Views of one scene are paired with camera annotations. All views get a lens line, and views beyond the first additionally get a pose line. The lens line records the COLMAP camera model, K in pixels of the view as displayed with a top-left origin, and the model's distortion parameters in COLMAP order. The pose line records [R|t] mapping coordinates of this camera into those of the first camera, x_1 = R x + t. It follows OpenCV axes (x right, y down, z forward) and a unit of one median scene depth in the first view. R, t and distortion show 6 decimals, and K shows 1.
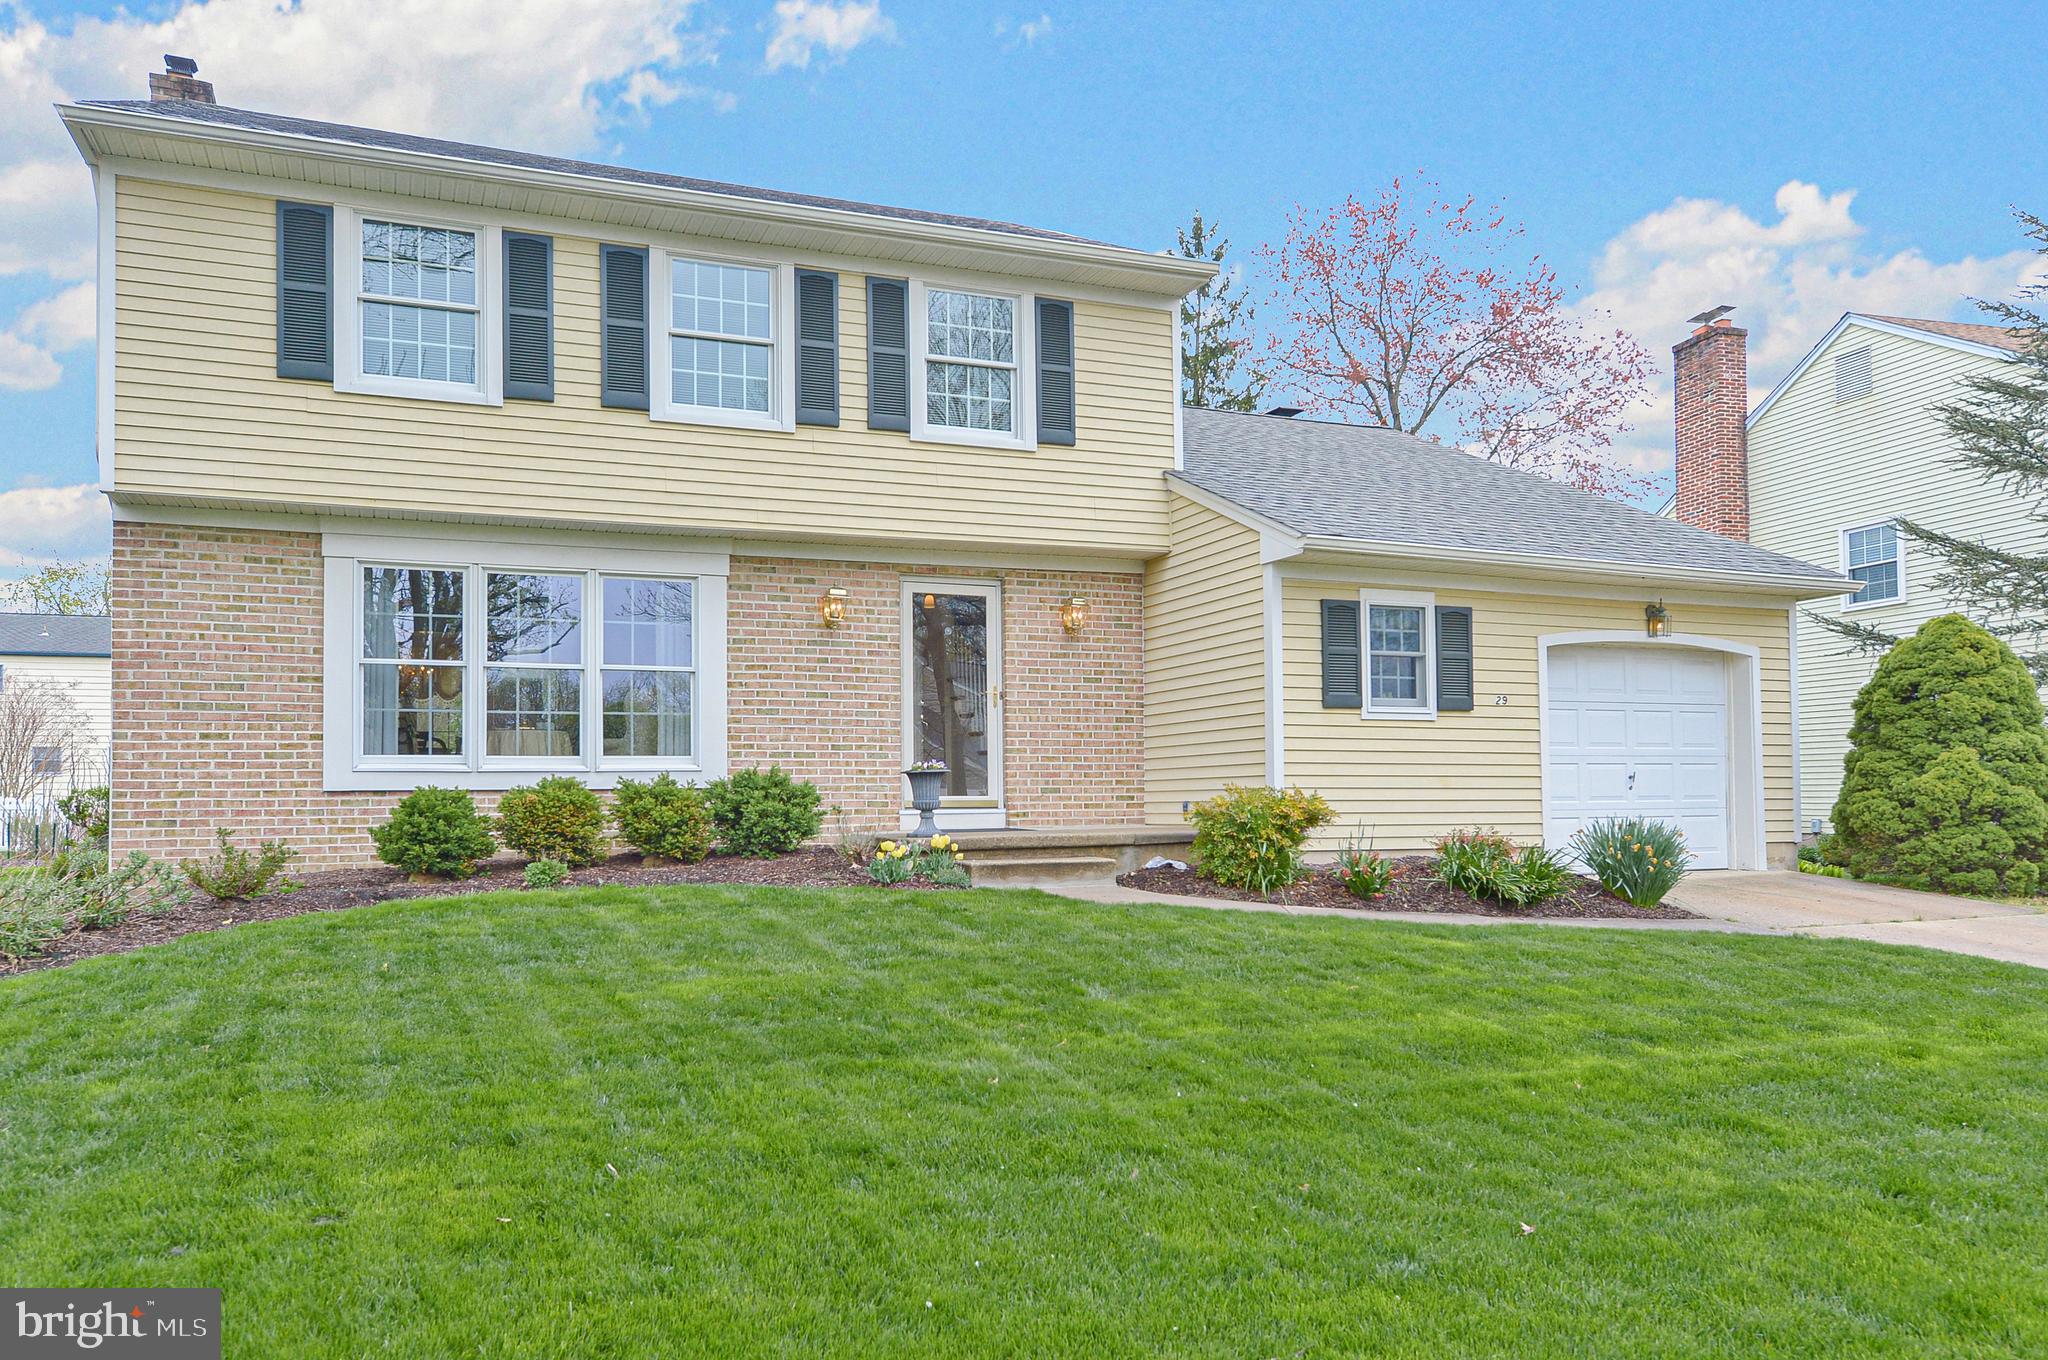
lens RADIAL K [[1275.7, 0, 902.6], [0, 1275.7, 776.0], [0, 0, 1]] dist [0.000700, -0.002543]
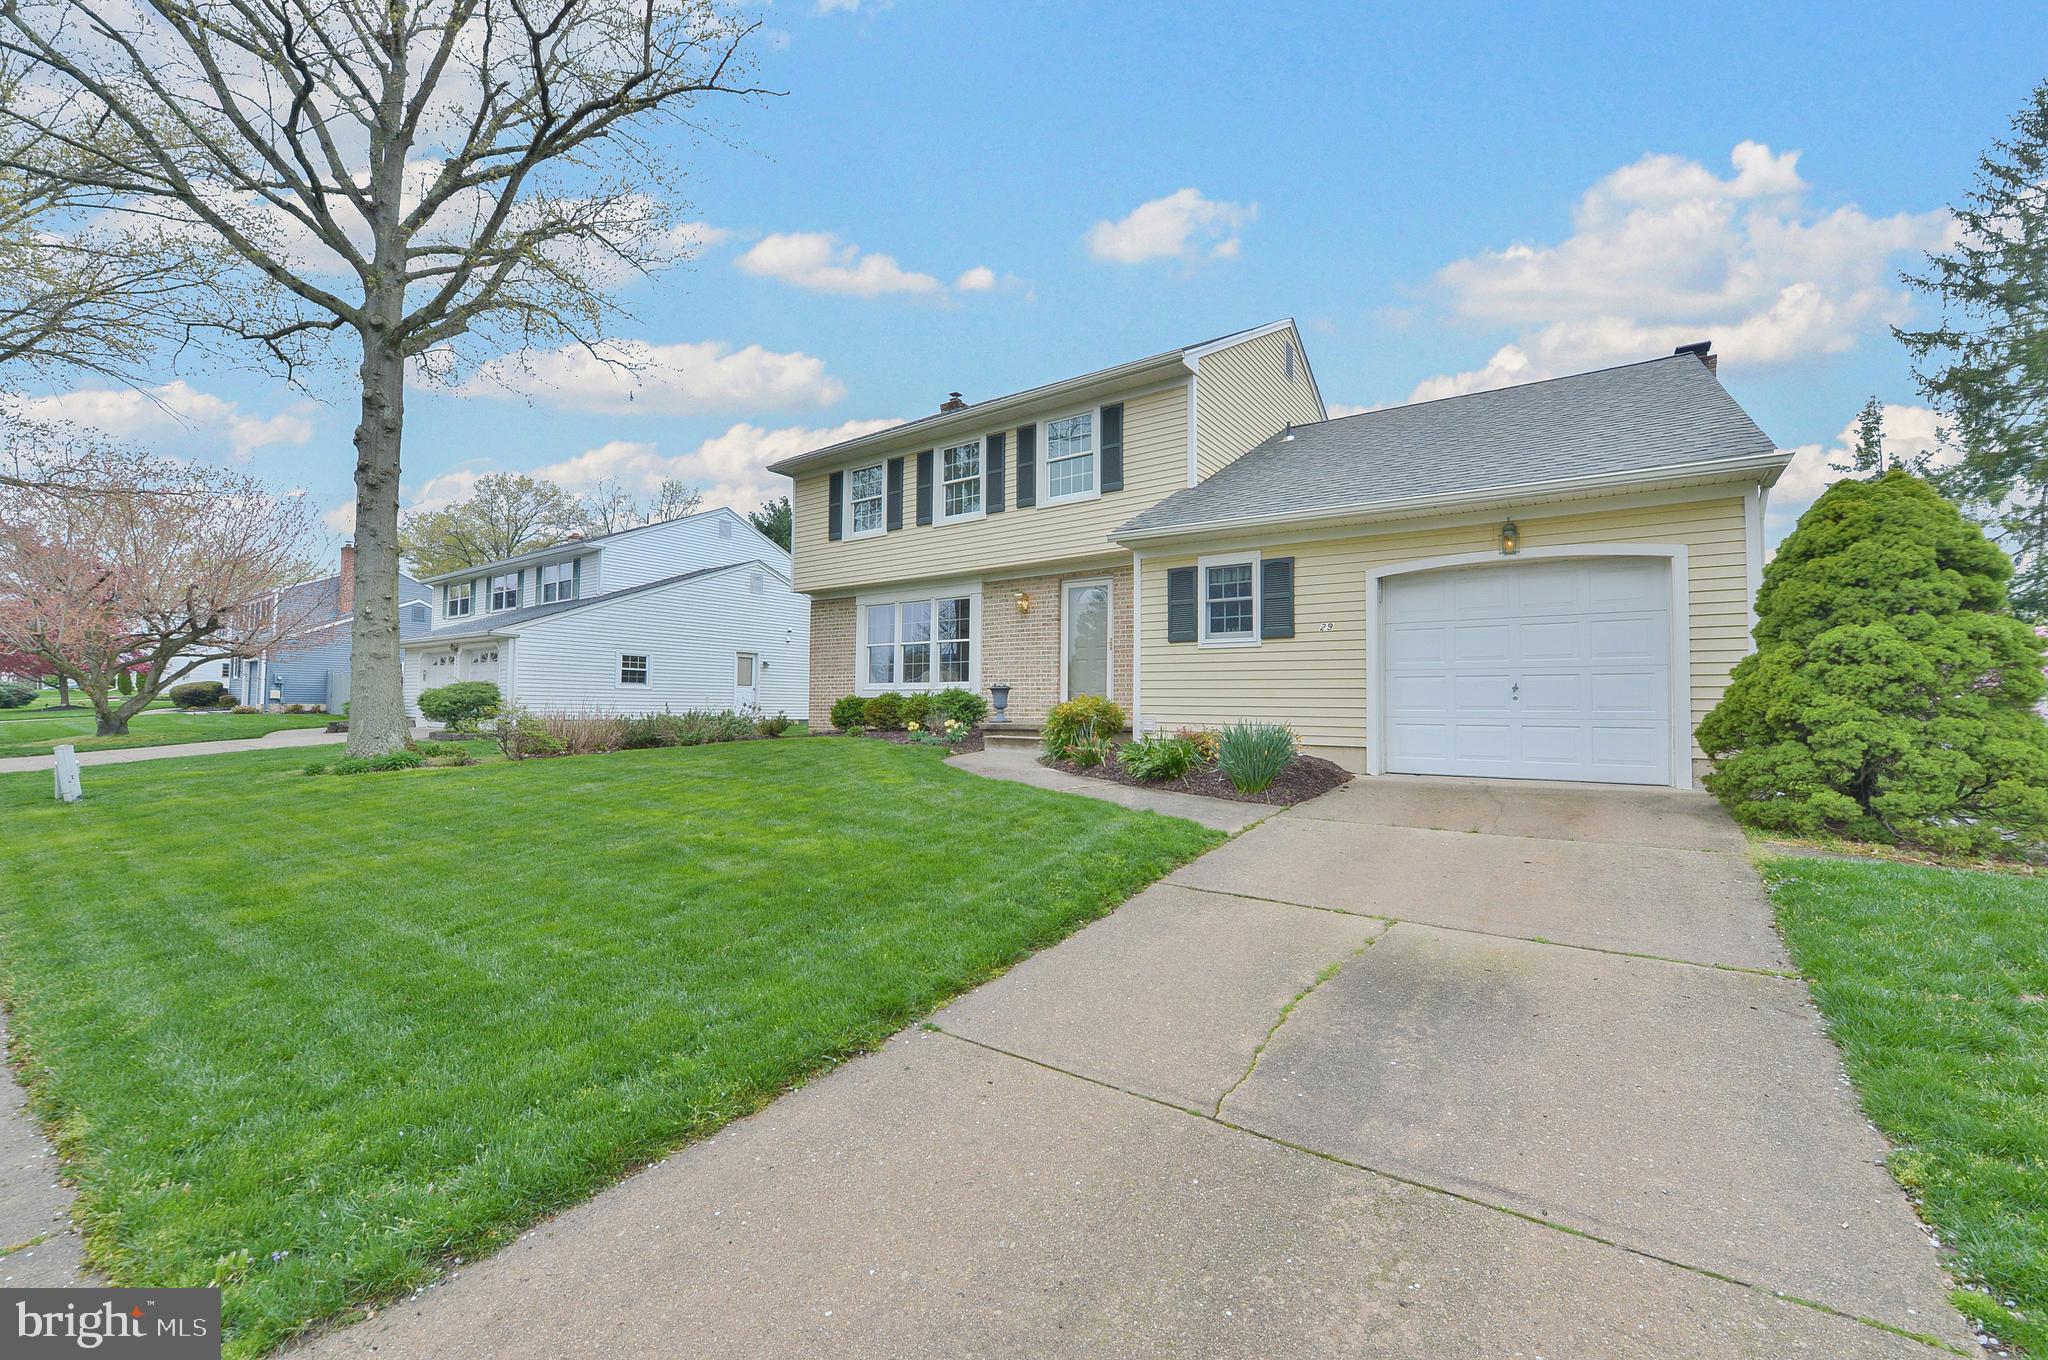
lens RADIAL K [[798.5, 0, 1024.0], [0, 798.5, 680.0], [0, 0, 1]] dist [-0.012311, -0.003190]
pose [[0.586336, -0.016778, -0.809894, 0.941282], [0.001193, 0.999802, -0.019849, 0.007437], [0.810067, 0.010672, 0.586240, 0.314029]]
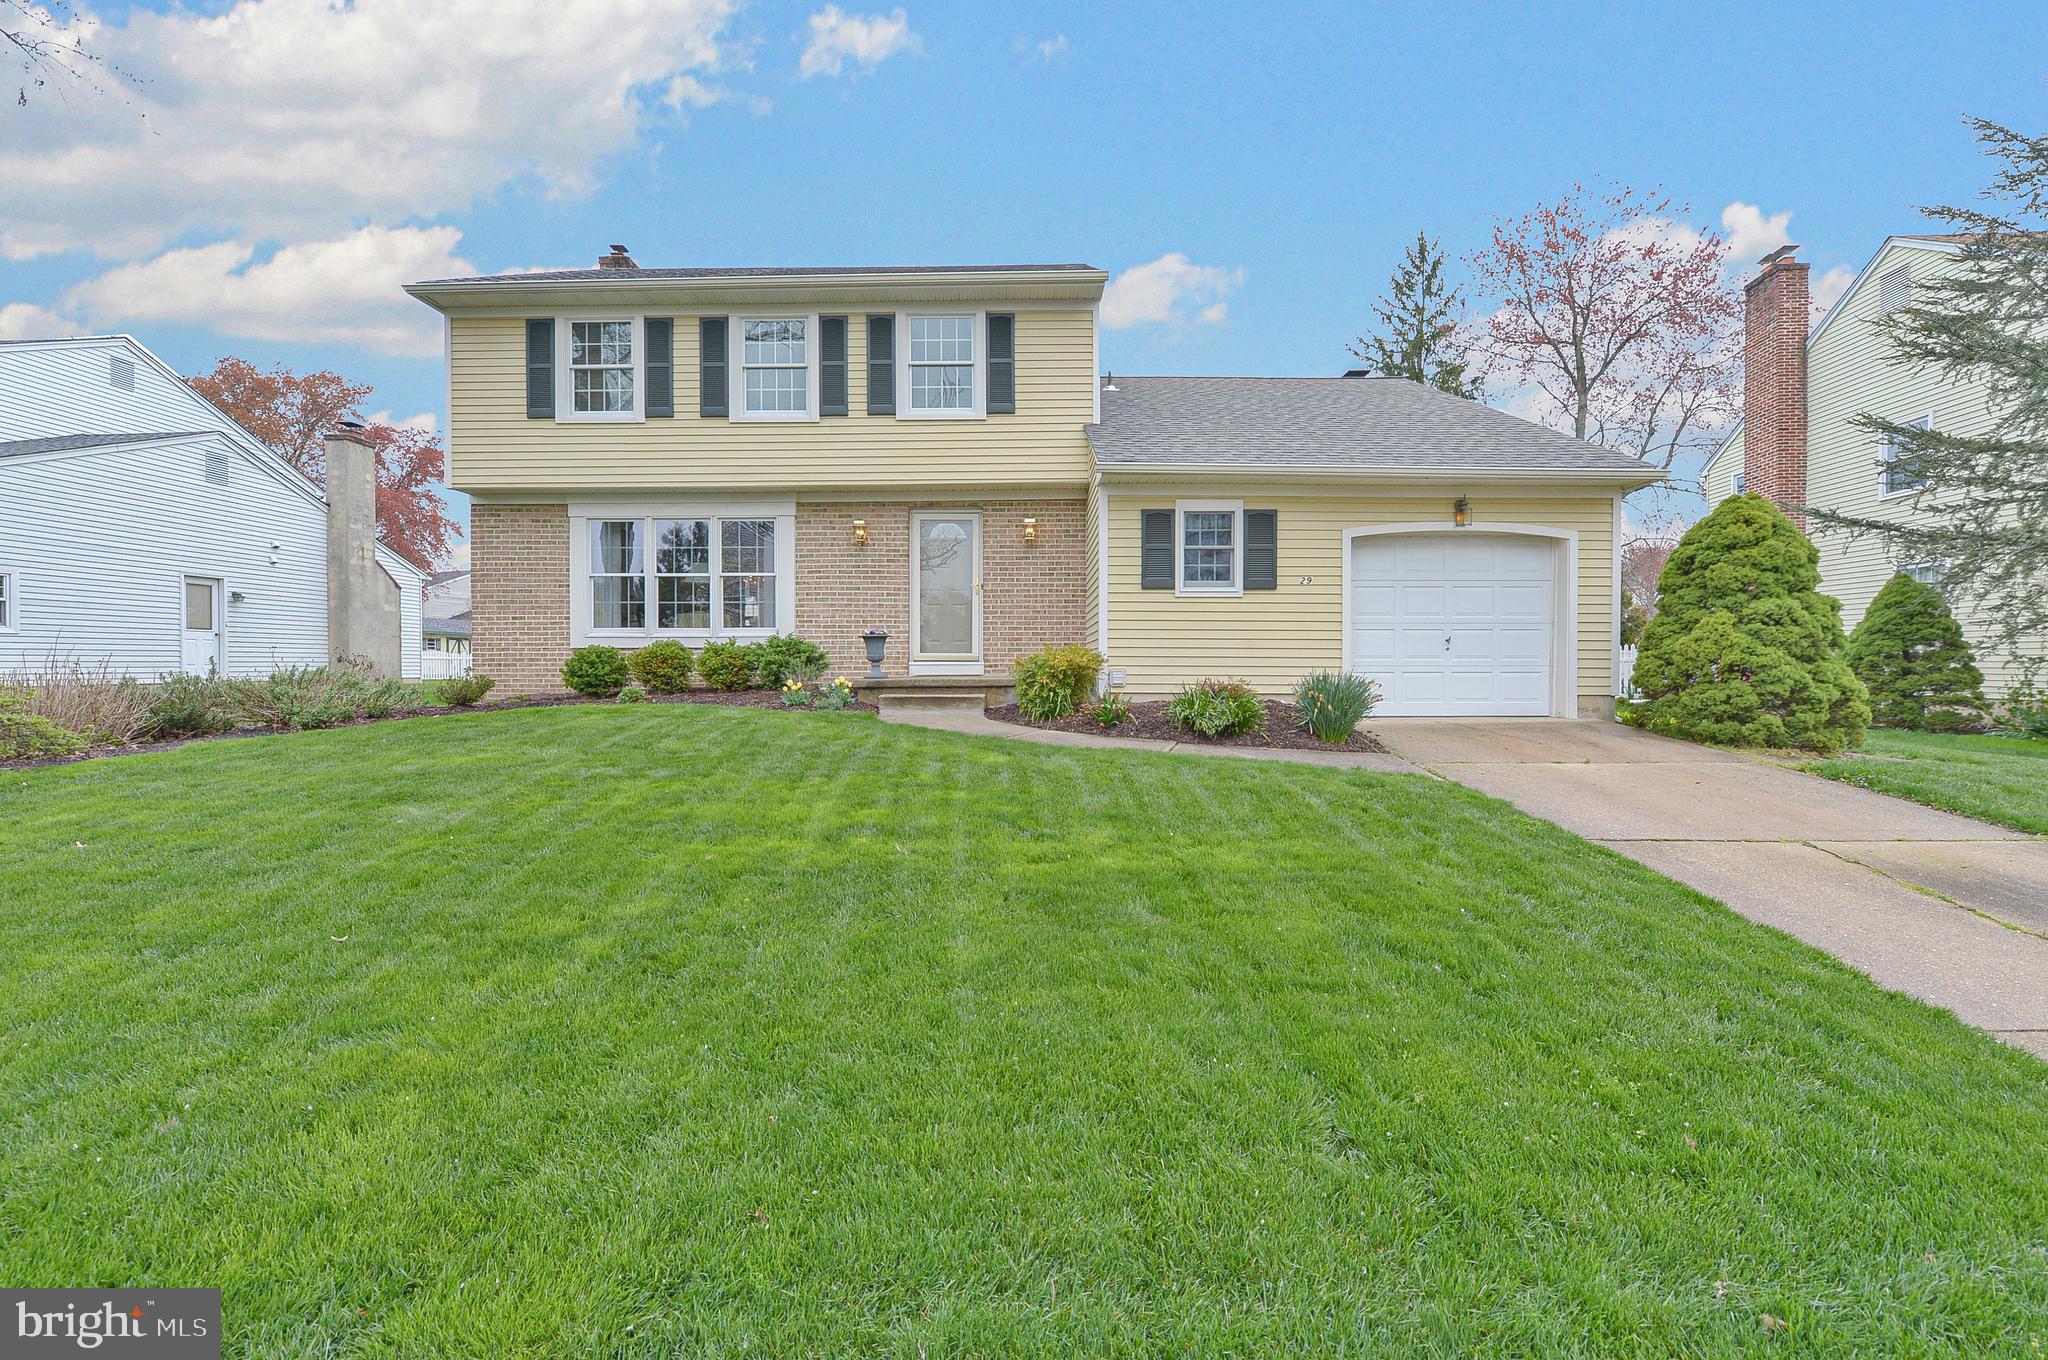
lens RADIAL K [[798.5, 0, 1024.0], [0, 798.5, 680.0], [0, 0, 1]] dist [-0.012311, -0.003190]
pose [[0.943711, 0.014850, -0.330438, 0.477313], [-0.000702, 0.999079, 0.042893, 0.007302], [0.330771, -0.040247, 0.942853, 0.139529]]
